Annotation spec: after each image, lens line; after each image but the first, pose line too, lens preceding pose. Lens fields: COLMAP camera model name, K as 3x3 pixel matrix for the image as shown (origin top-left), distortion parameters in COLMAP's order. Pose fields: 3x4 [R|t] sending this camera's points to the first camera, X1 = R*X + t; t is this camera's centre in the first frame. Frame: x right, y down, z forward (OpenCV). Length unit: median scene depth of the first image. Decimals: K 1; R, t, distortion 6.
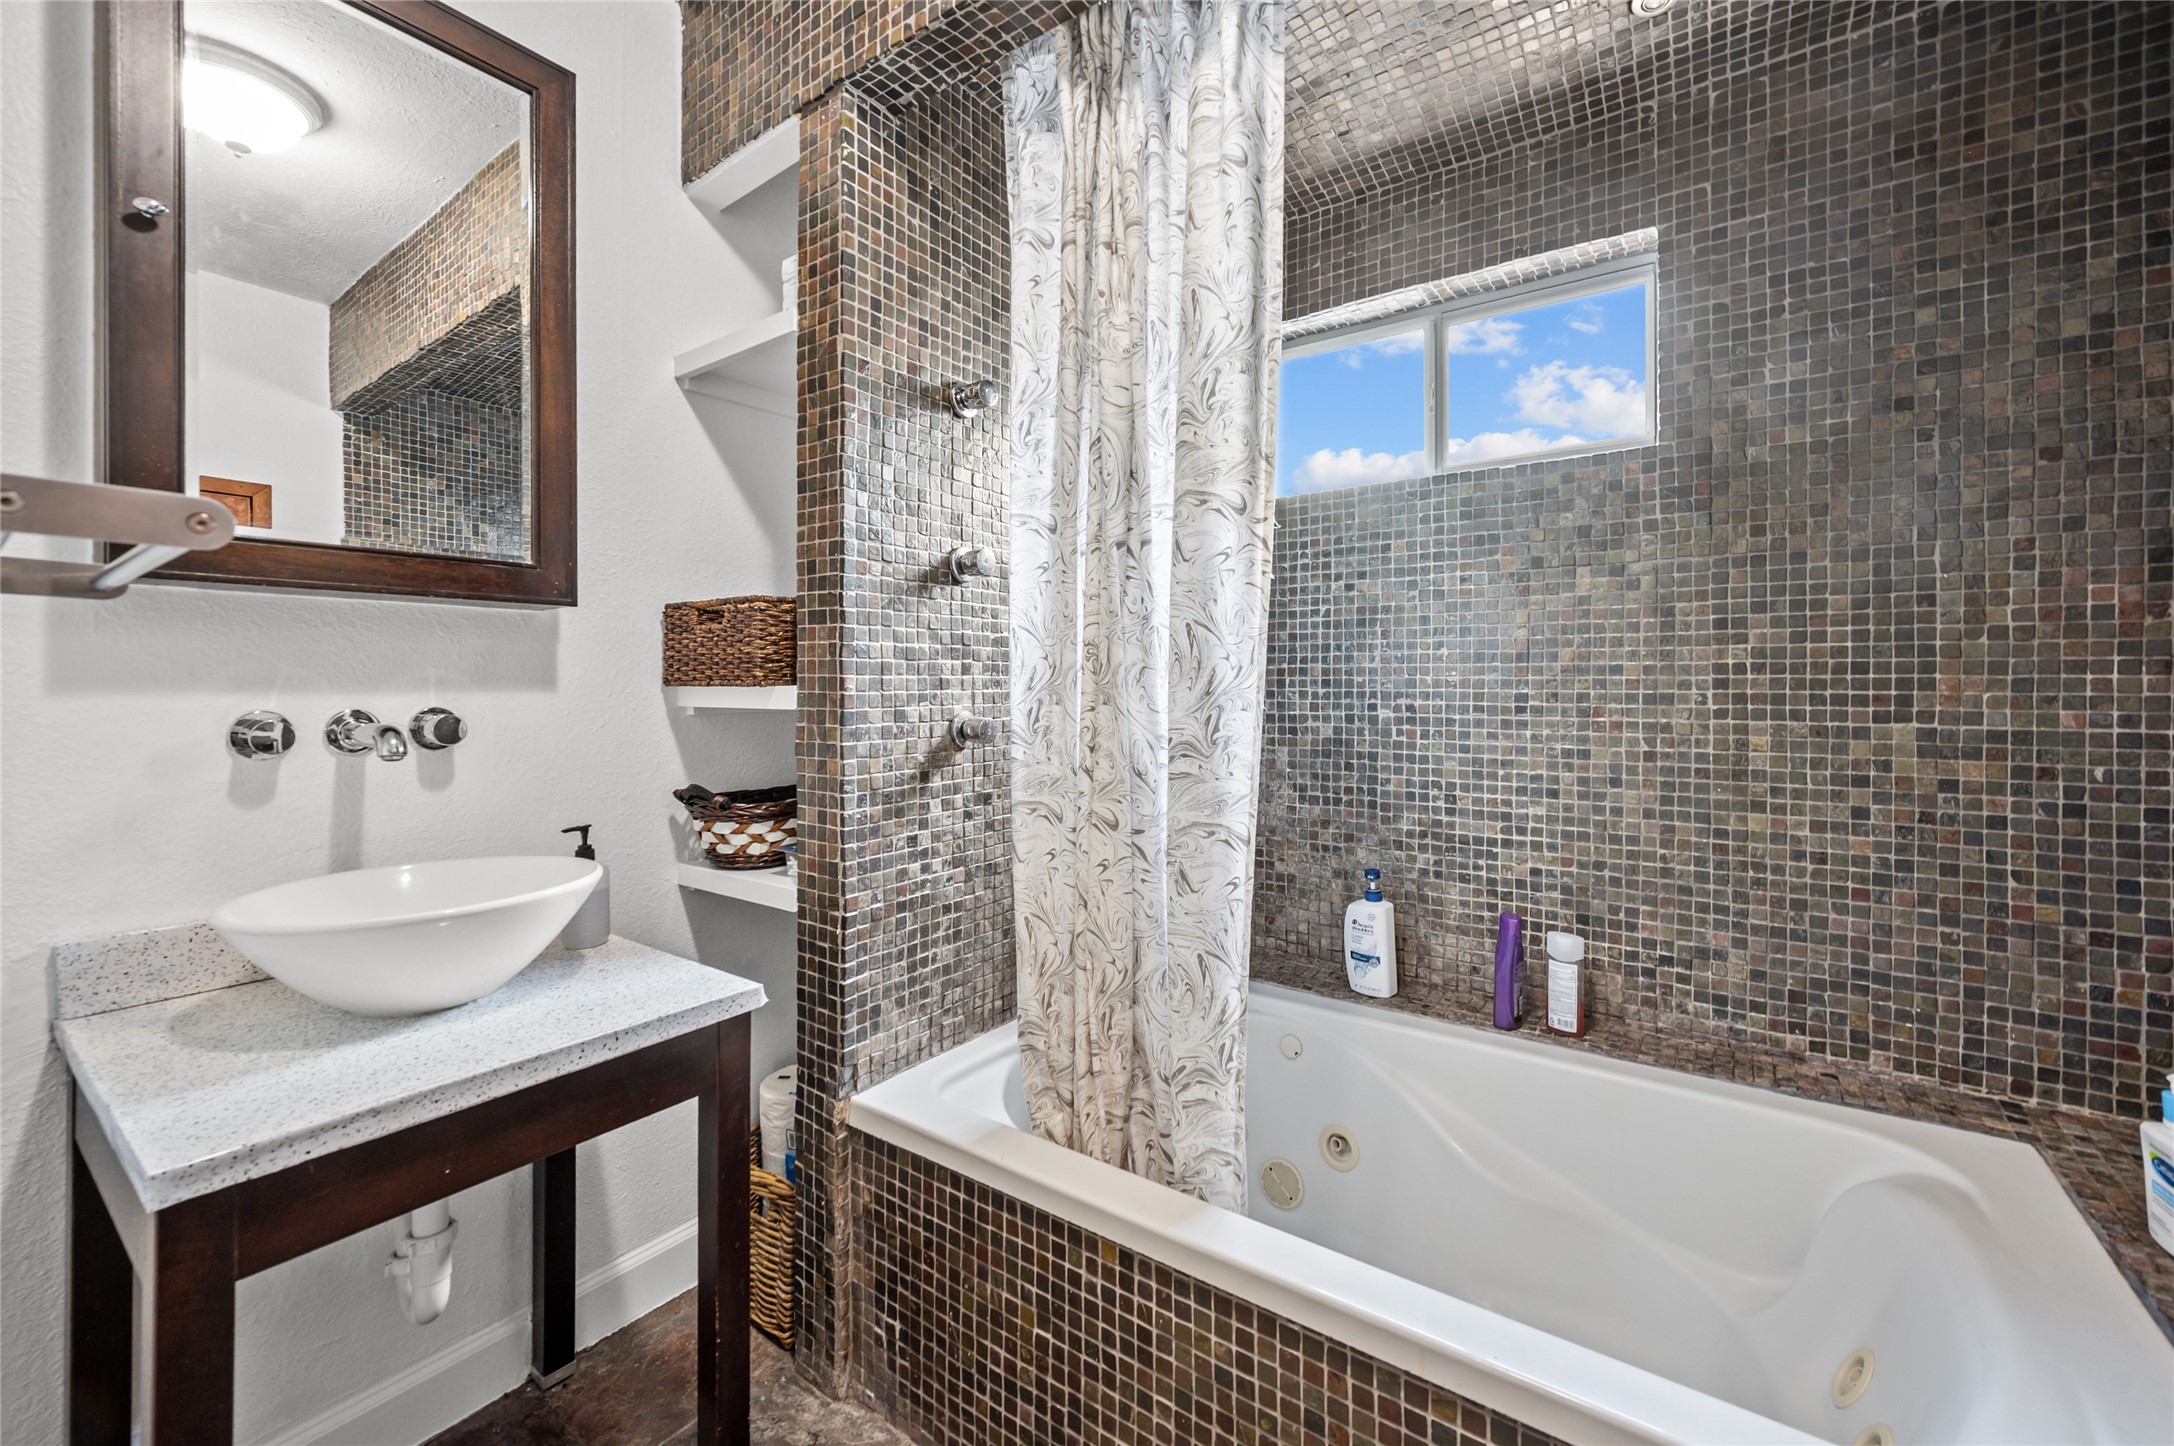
lens RADIAL K [[862.3, 0, 1087.2], [0, 862.3, 714.0], [0, 0, 1]] dist [-0.001229, 0.000458]
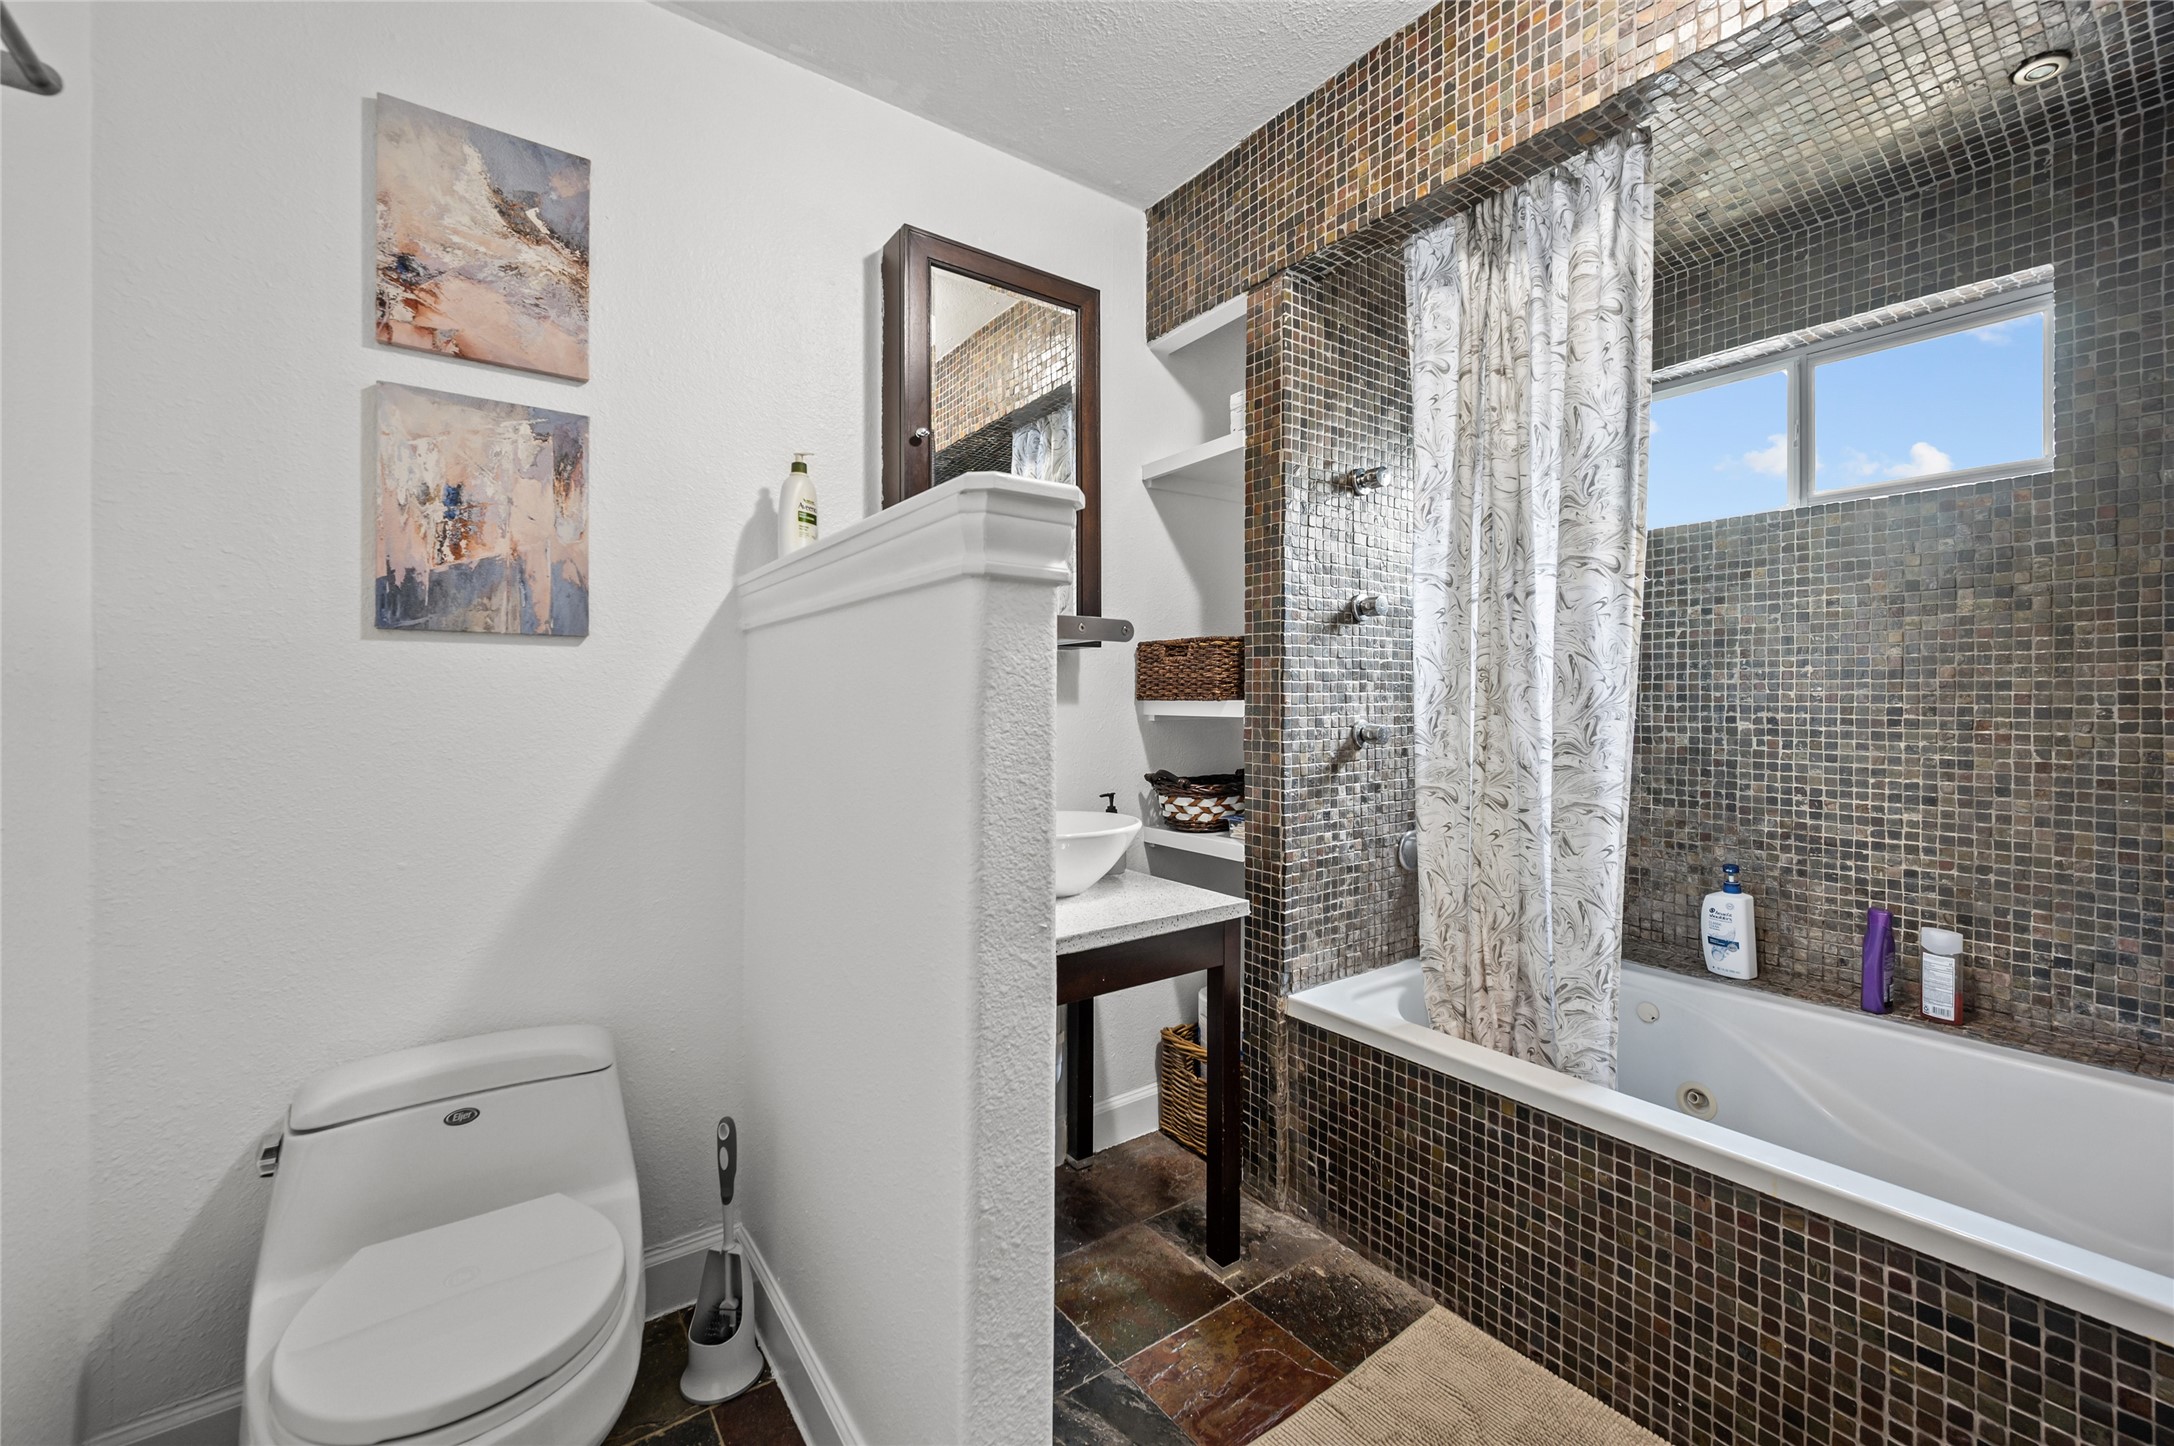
lens RADIAL K [[862.3, 0, 1087.2], [0, 862.3, 714.0], [0, 0, 1]] dist [-0.001229, 0.000458]
pose [[0.949310, 0.005904, -0.314287, -0.137378], [-0.010299, 0.999871, -0.012328, 0.009274], [0.314173, 0.014940, 0.949248, -0.401558]]
